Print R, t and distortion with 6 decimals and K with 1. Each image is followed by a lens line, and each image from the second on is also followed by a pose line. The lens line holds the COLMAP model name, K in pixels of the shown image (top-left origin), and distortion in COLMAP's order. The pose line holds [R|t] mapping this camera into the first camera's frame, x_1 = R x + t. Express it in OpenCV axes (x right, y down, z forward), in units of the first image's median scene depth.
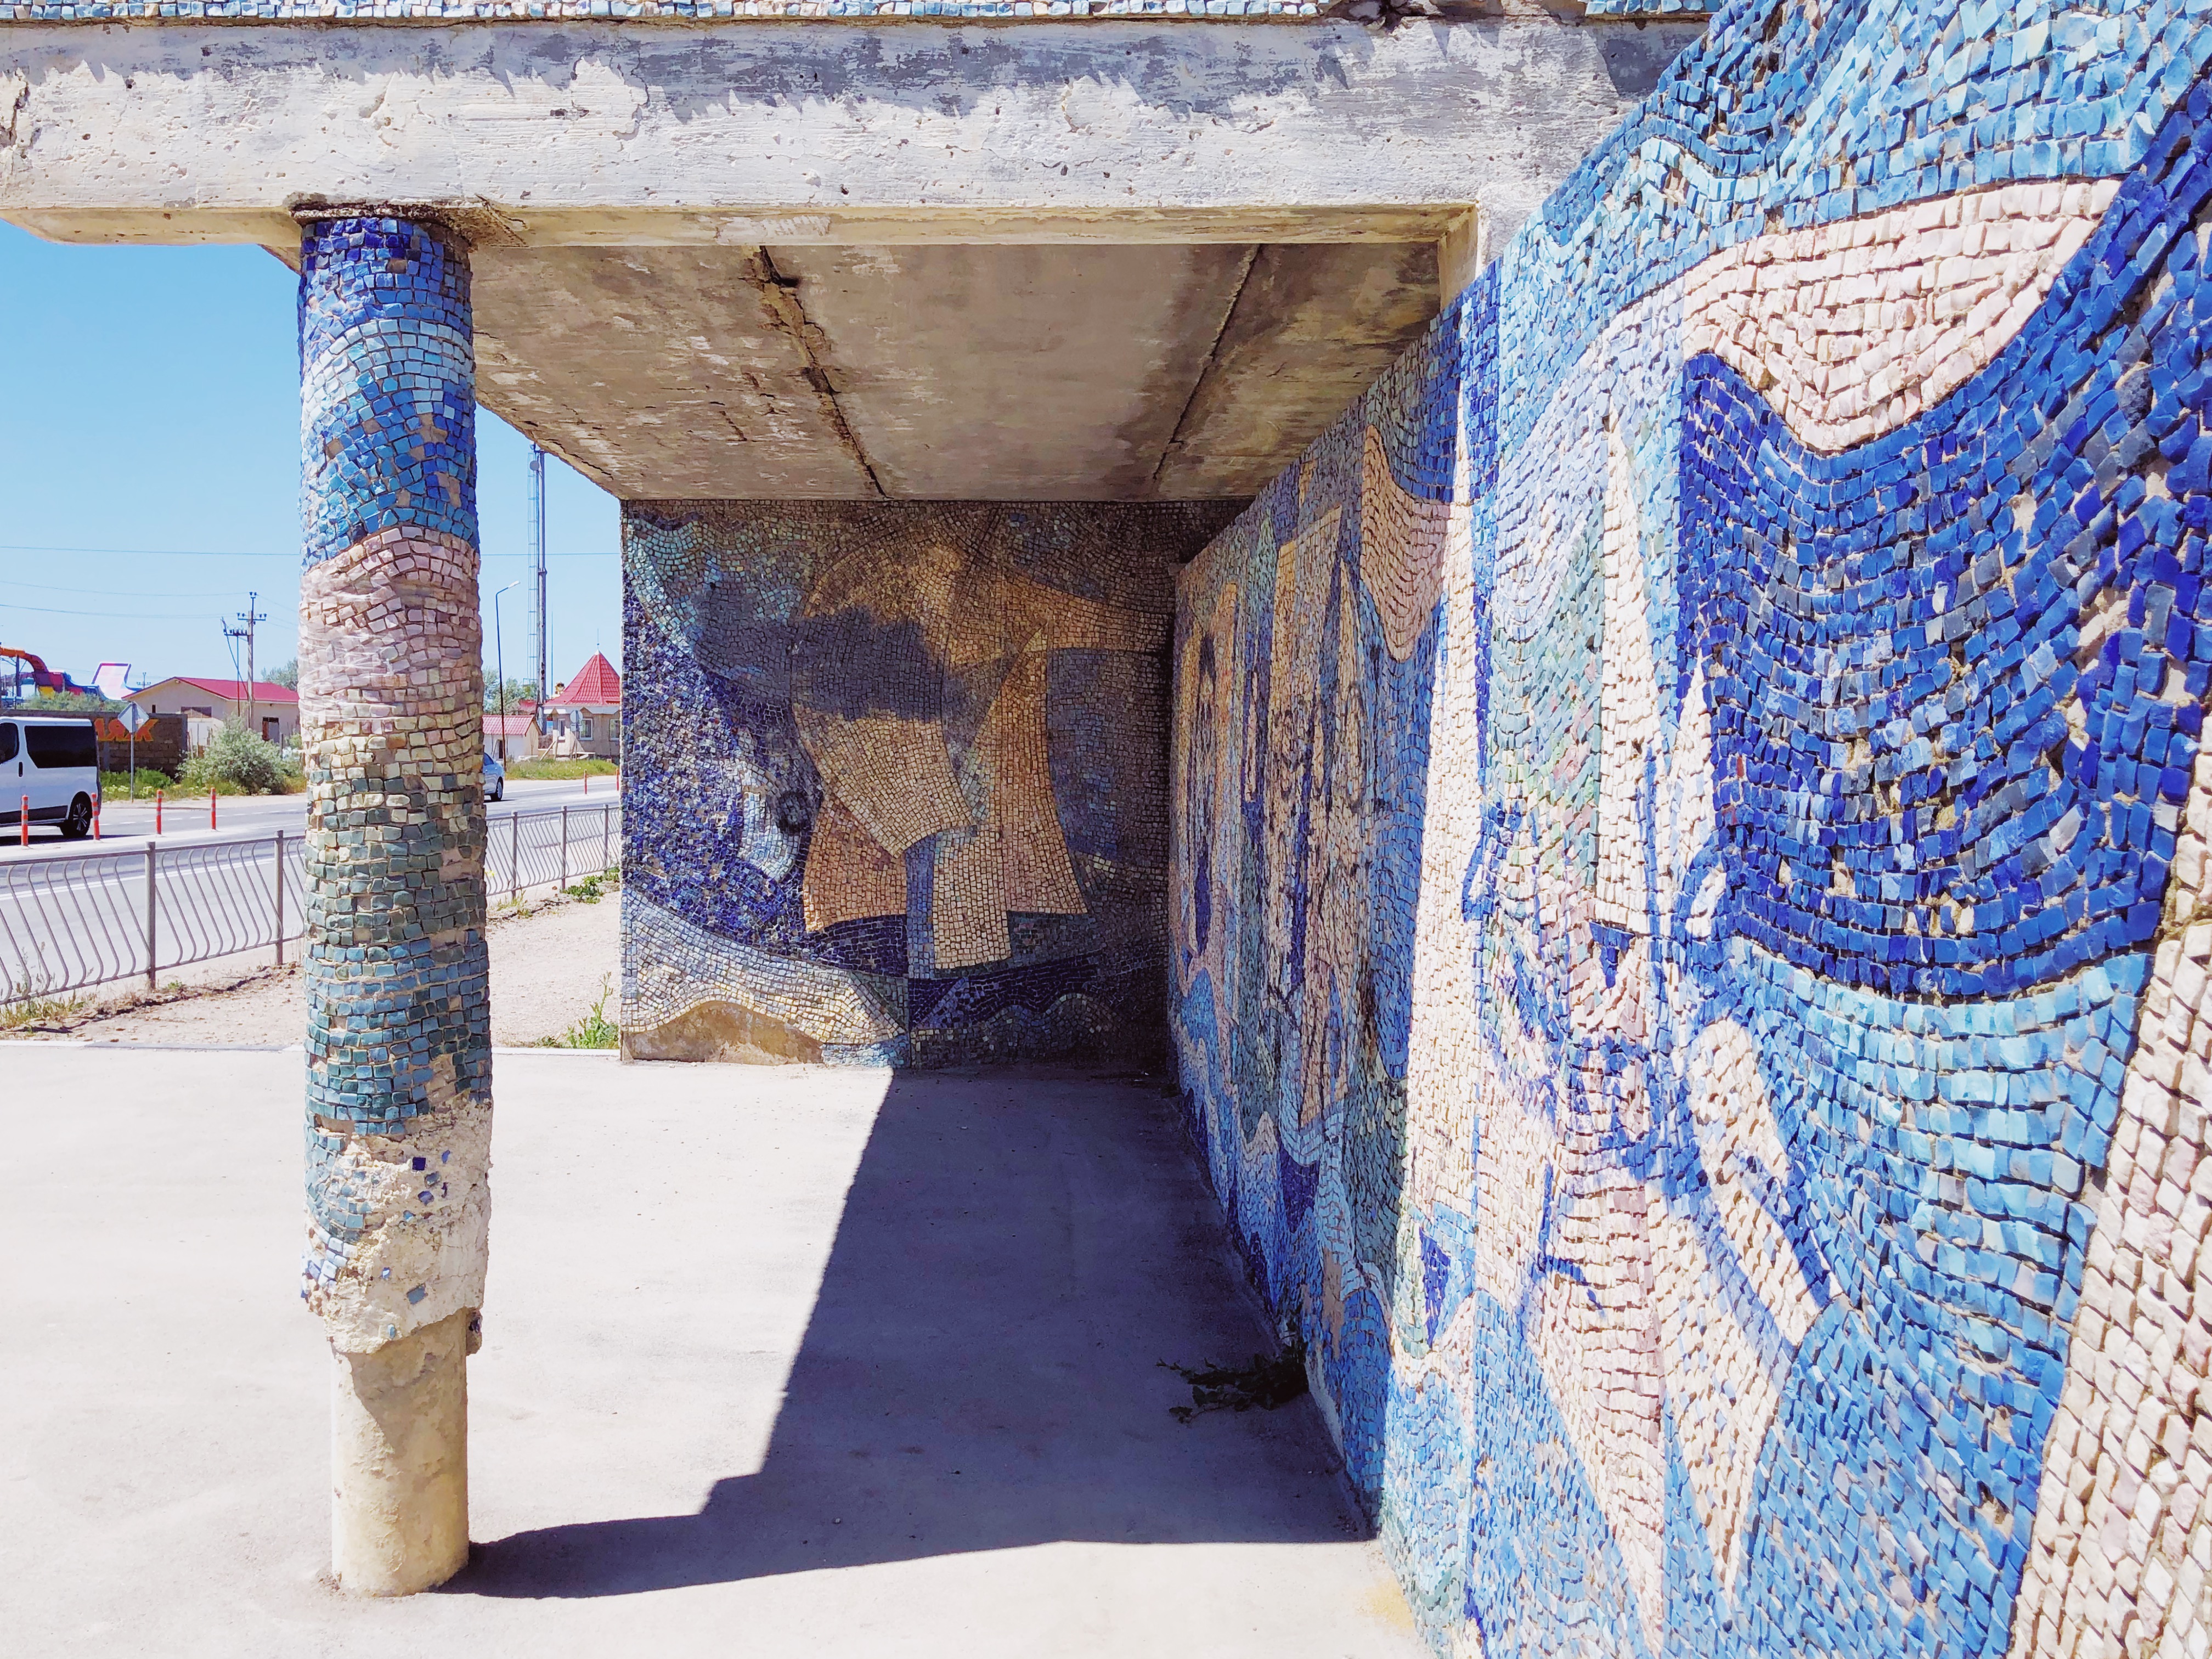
lens RADIAL K [[1935.7, 0, 976.9], [0, 1935.7, 815.7], [0, 0, 1]] dist [0.024873, -0.082892]
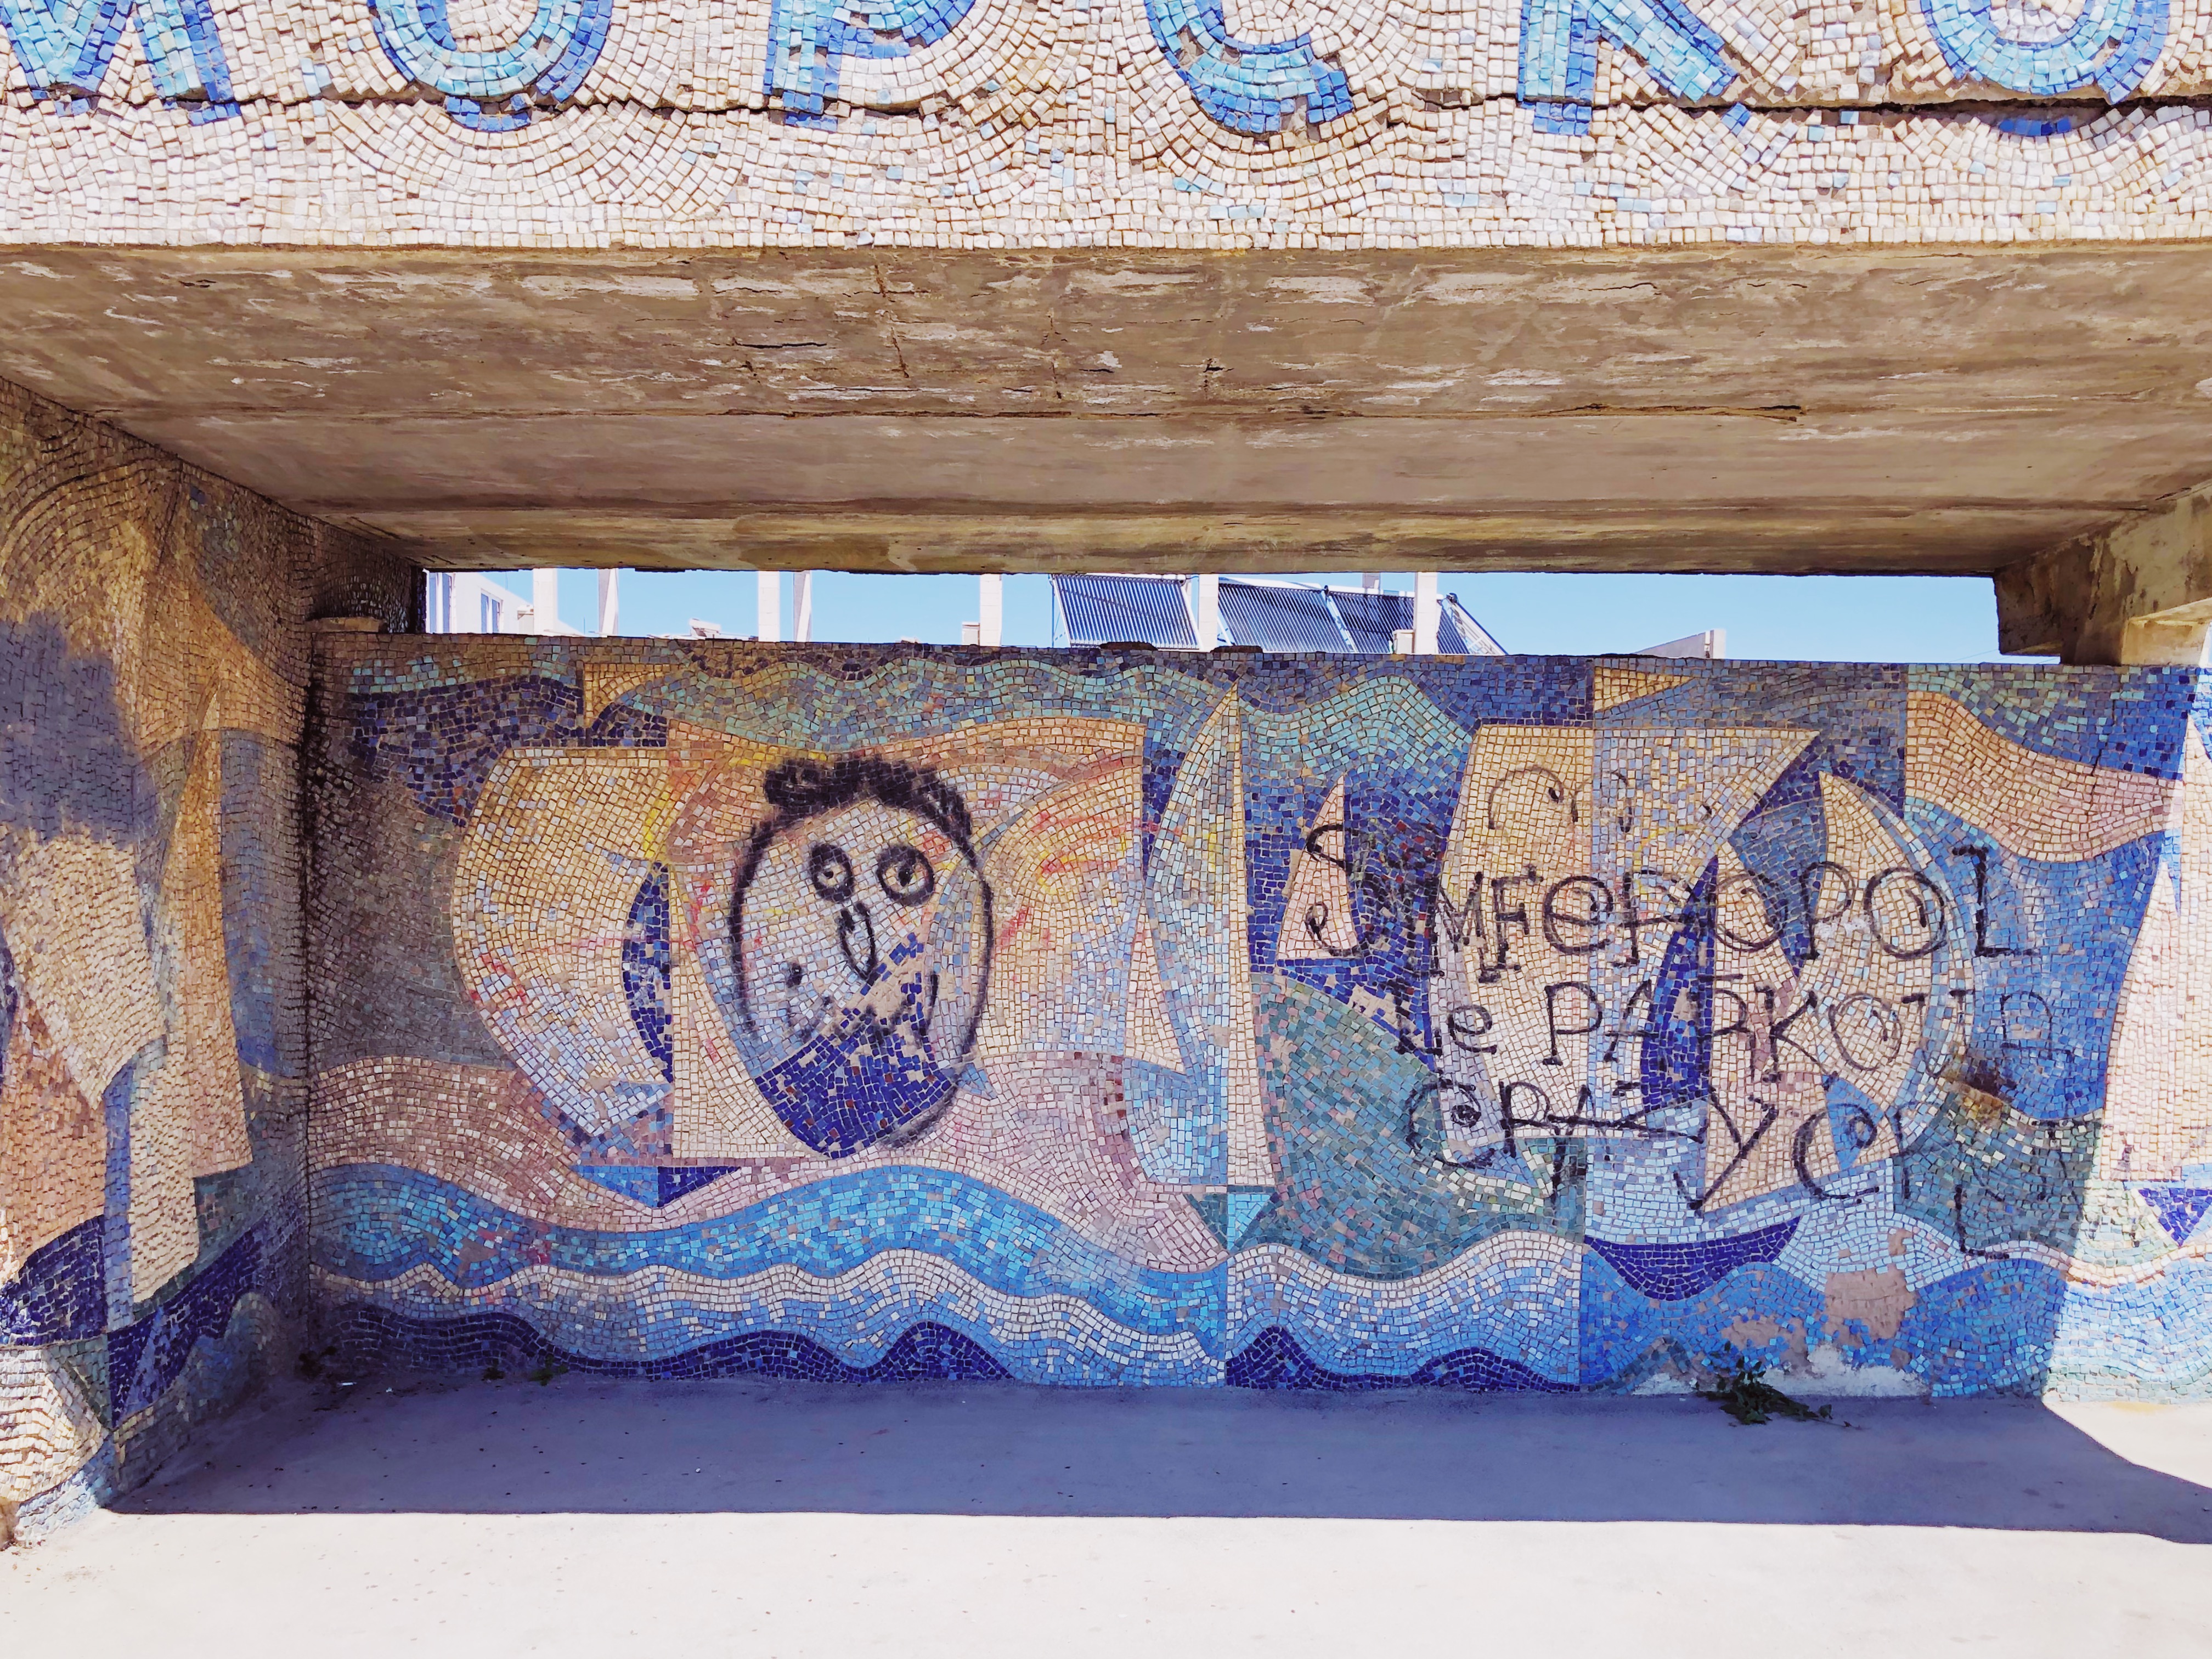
lens RADIAL K [[1991.4, 0, 1101.8], [0, 1991.4, 993.6], [0, 0, 1]] dist [0.043678, -0.096878]
pose [[-0.018256, -0.061105, 0.997964, -1.426919], [0.021440, 0.997877, 0.061492, -0.089597], [-0.999603, 0.022519, -0.016907, 1.816132]]
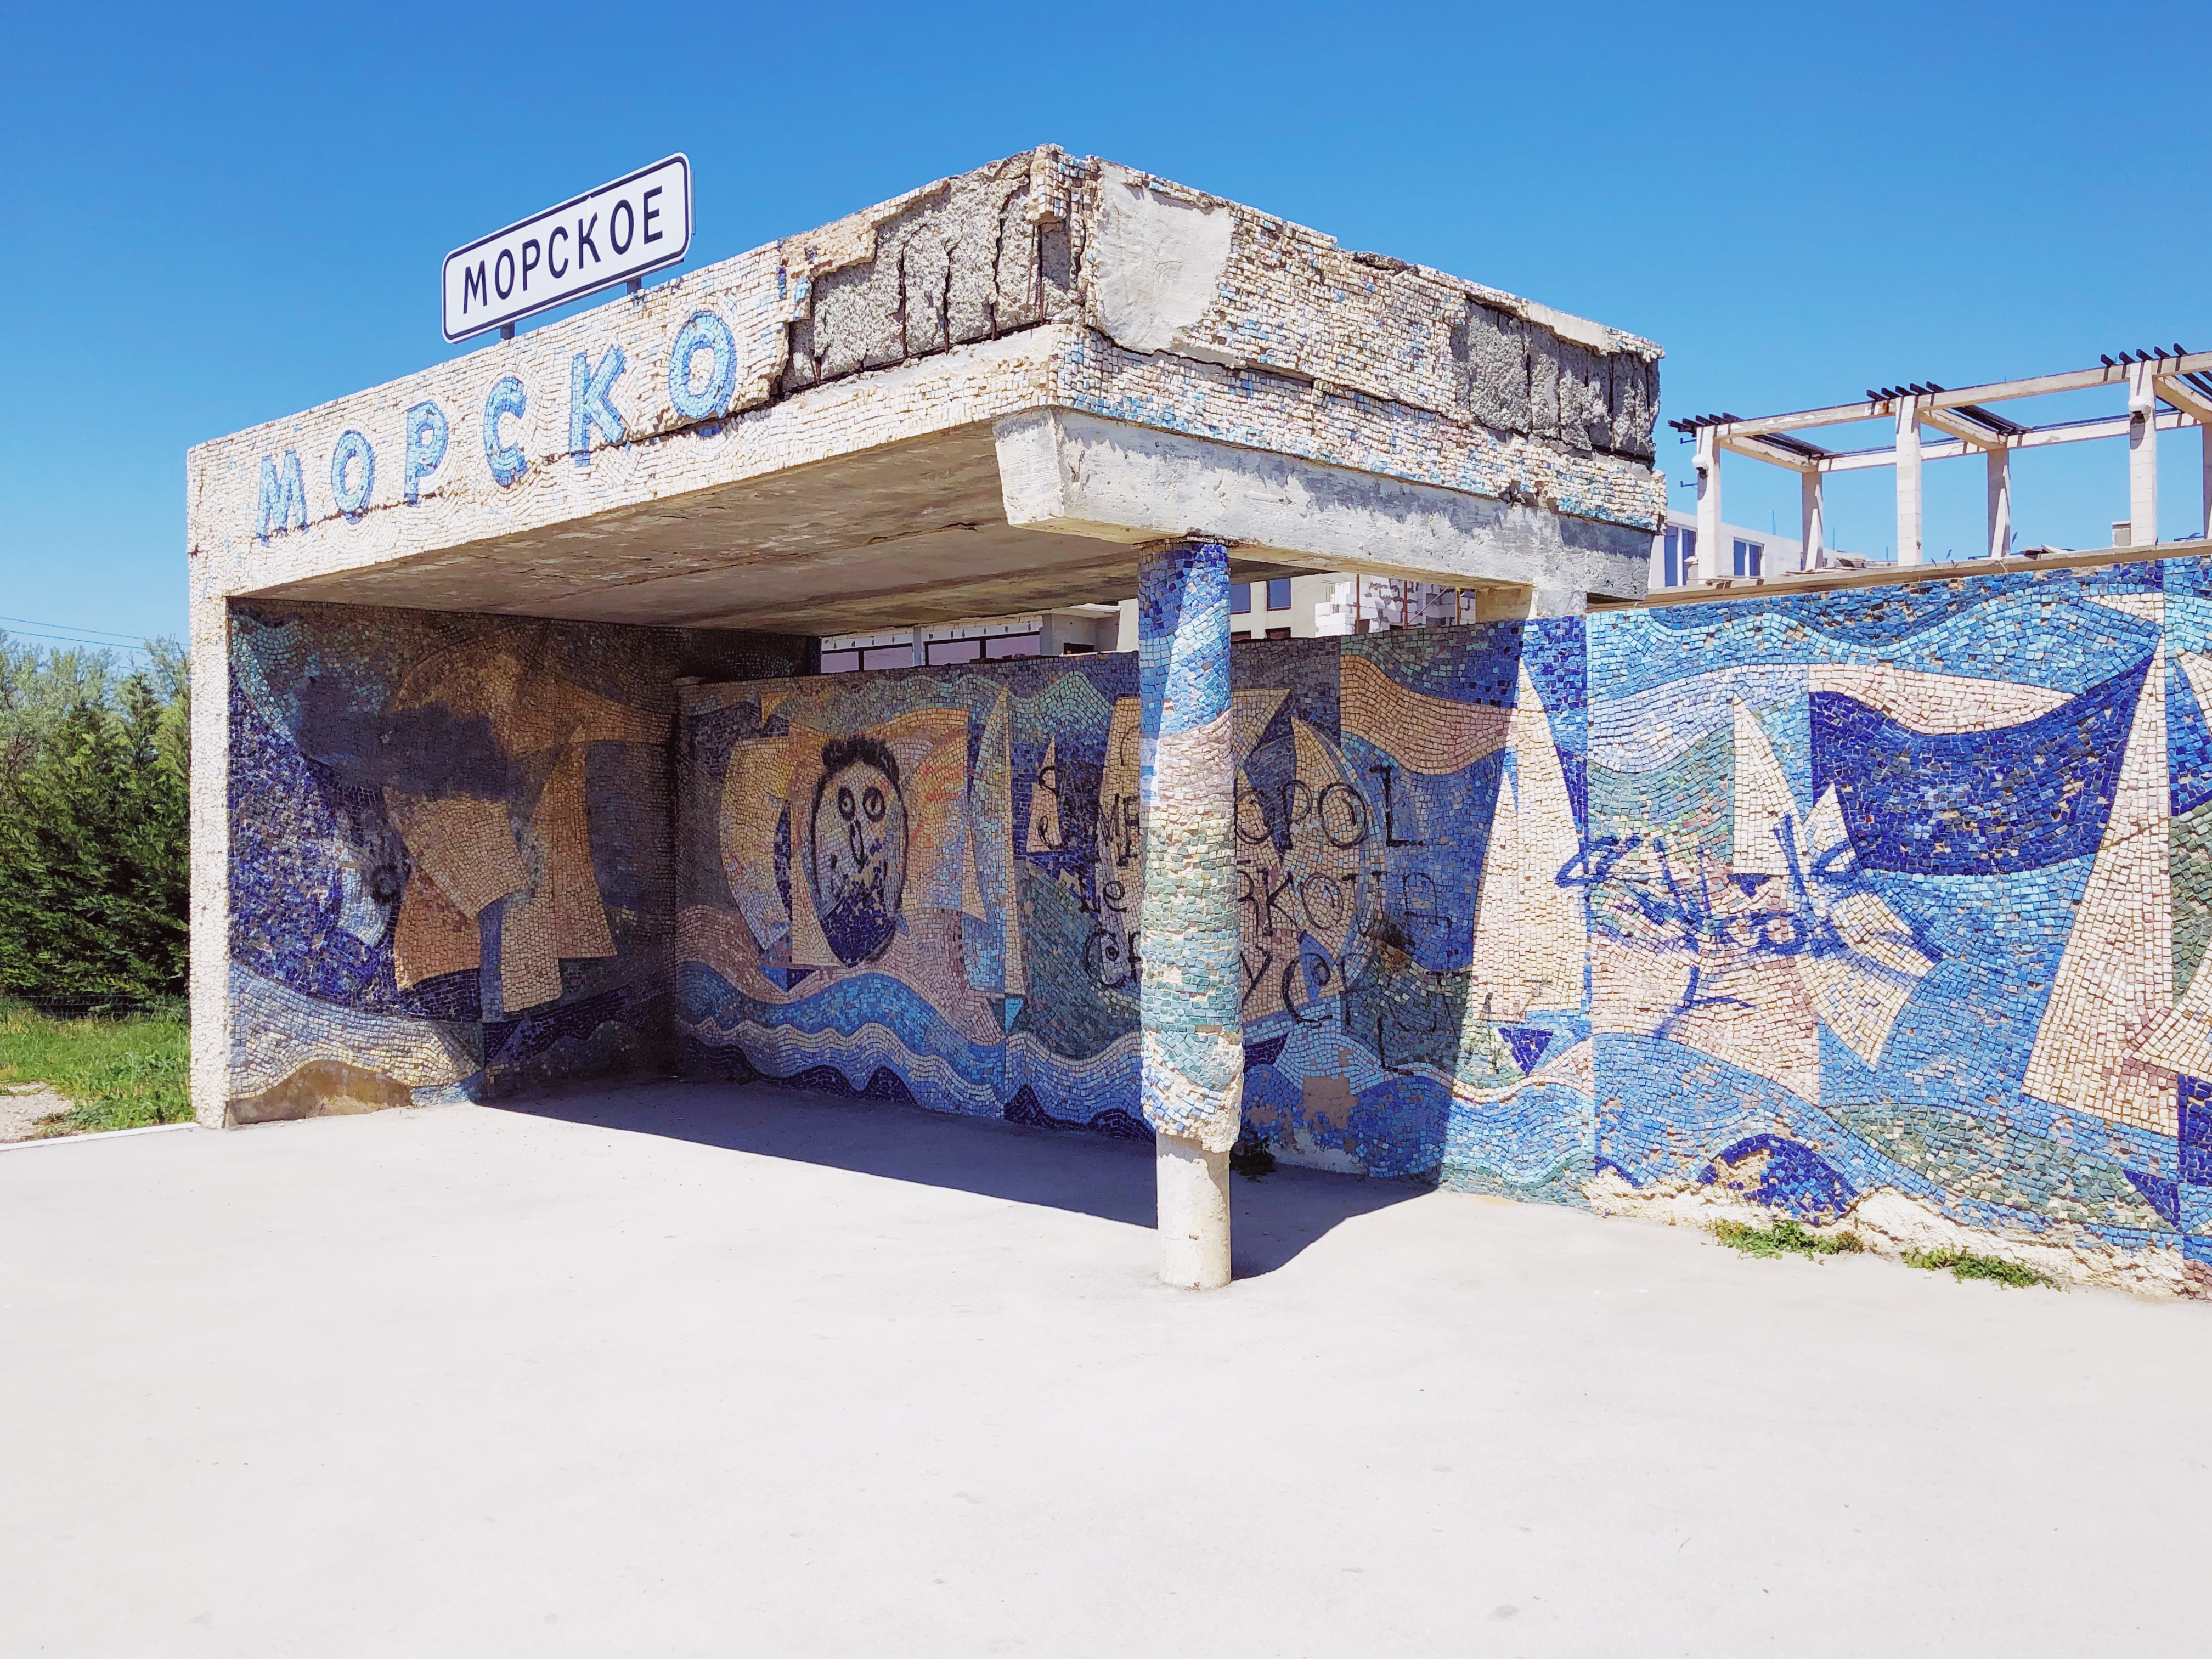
lens RADIAL K [[1918.4, 0, 1109.1], [0, 1918.4, 803.4], [0, 0, 1]] dist [0.067601, -0.129929]
pose [[0.668100, -0.012735, 0.743963, -1.590085], [0.041473, 0.998937, -0.020144, -0.020805], [-0.742915, 0.044312, 0.667917, -0.145953]]
